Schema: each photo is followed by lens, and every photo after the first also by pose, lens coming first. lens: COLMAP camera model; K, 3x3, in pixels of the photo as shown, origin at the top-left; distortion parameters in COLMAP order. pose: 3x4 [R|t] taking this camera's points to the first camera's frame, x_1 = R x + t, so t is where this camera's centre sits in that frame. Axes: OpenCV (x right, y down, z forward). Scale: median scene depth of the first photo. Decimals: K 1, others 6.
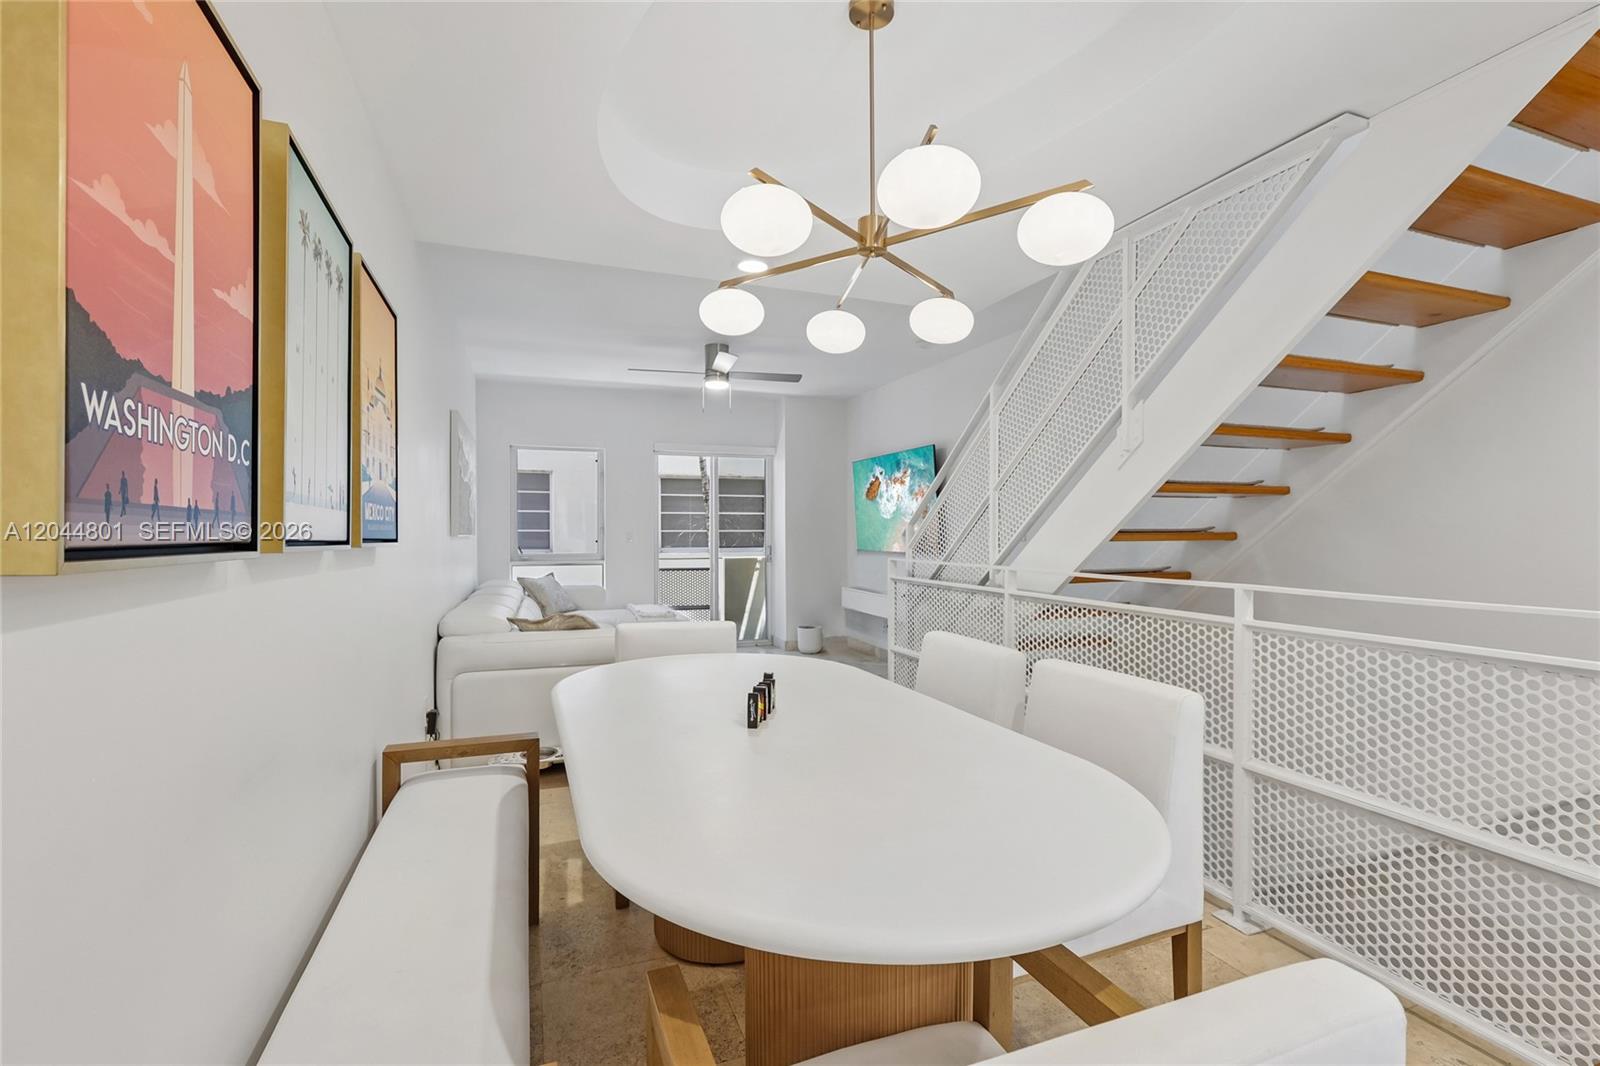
lens RADIAL K [[717.0, 0, 800.0], [0, 717.0, 539.5], [0, 0, 1]] dist [0.000489, 0.000287]
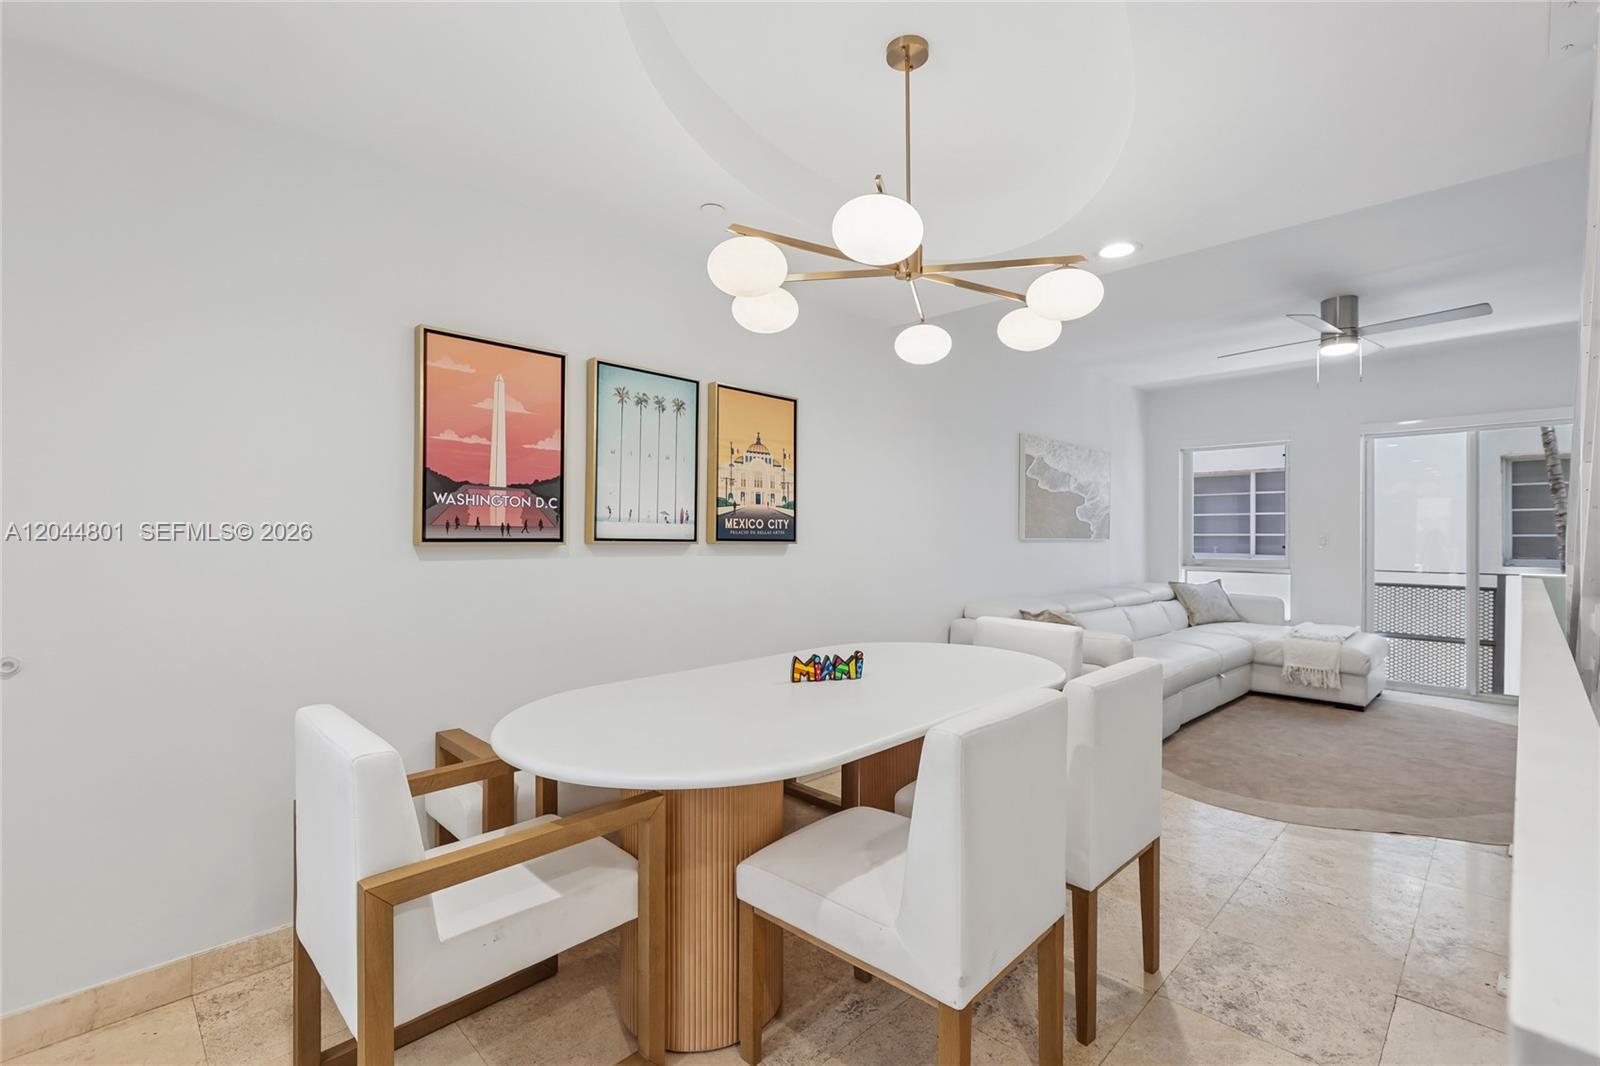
lens RADIAL K [[714.6, 0, 799.7], [0, 714.6, 536.8], [0, 0, 1]] dist [0.000496, 0.000627]
pose [[0.406589, 0.000785, -0.913611, 0.358480], [-0.010811, 0.999934, -0.003952, -0.000417], [0.913547, 0.011484, 0.406571, 0.147080]]
